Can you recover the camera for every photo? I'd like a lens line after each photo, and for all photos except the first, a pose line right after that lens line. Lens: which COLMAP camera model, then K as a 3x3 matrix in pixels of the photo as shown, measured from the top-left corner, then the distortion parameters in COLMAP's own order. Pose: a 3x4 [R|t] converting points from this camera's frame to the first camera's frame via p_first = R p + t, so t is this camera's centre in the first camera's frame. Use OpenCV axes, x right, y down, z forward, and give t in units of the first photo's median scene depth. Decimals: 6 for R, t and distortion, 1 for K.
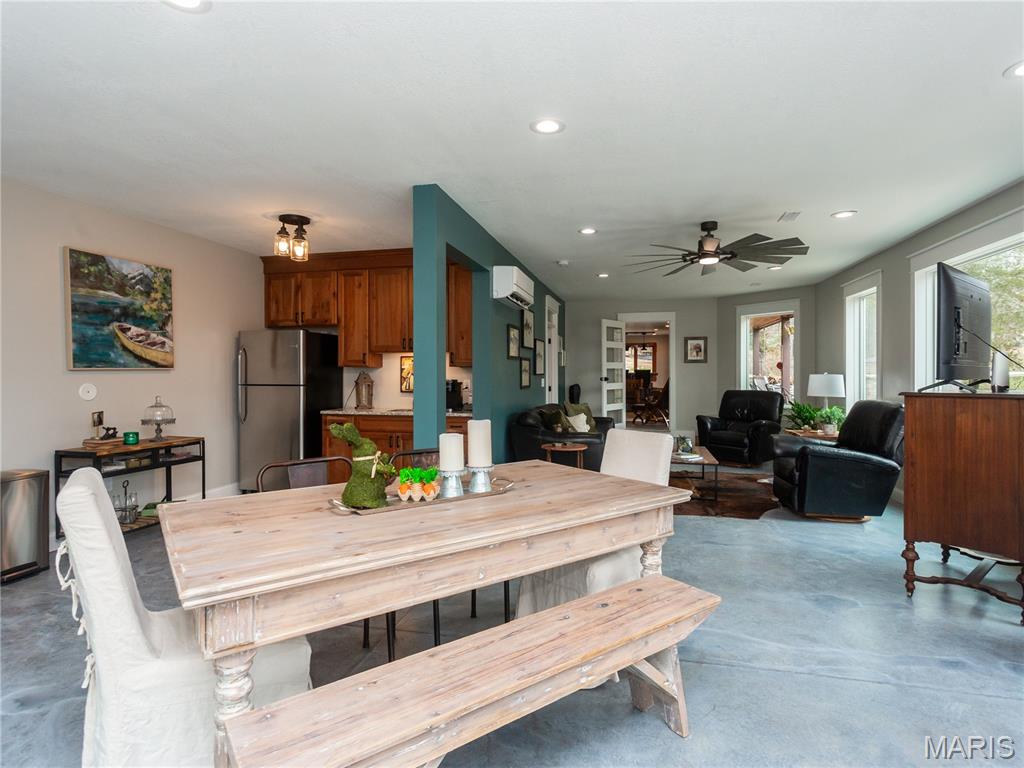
lens RADIAL K [[540.7, 0, 505.7], [0, 540.7, 375.3], [0, 0, 1]] dist [-0.001363, 0.008215]
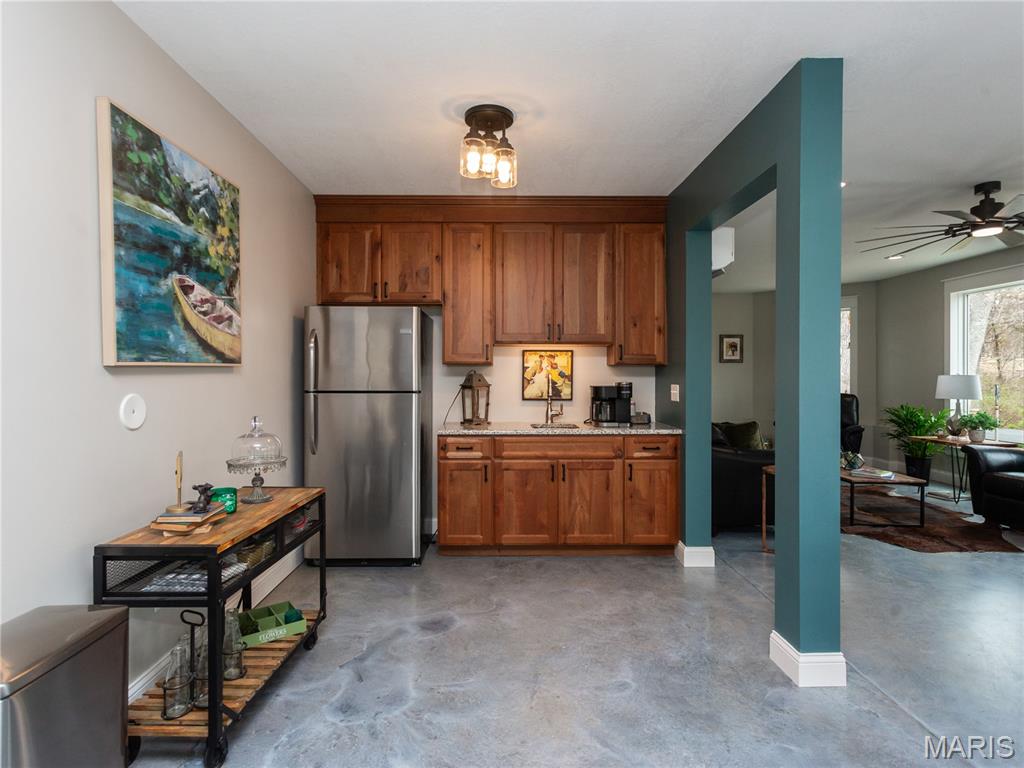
lens RADIAL K [[540.7, 0, 505.7], [0, 540.7, 375.3], [0, 0, 1]] dist [-0.001363, 0.008215]
pose [[0.969814, 0.000477, 0.243846, -0.514142], [-0.000416, 1.000000, -0.000300, -0.001487], [-0.243847, 0.000189, 0.969814, 0.408896]]
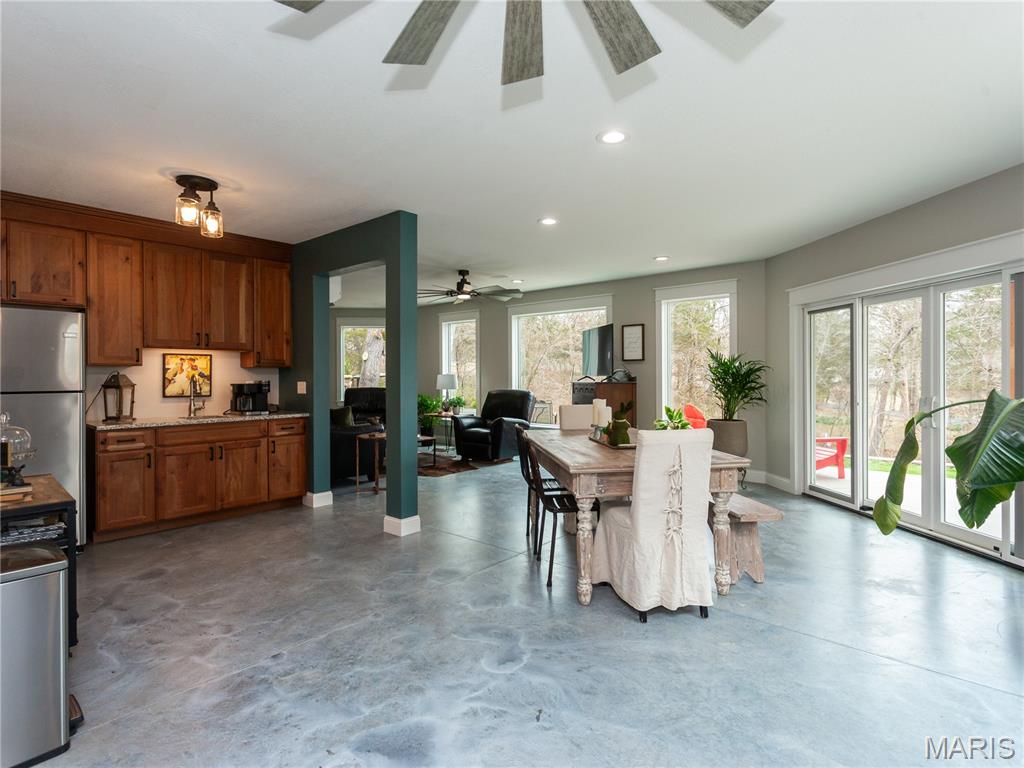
lens RADIAL K [[540.7, 0, 505.7], [0, 540.7, 375.3], [0, 0, 1]] dist [-0.001363, 0.008215]
pose [[0.475137, -0.003035, 0.879907, -0.875030], [0.003571, 0.999992, 0.001521, -0.001775], [-0.879905, 0.002419, 0.475144, 0.213295]]
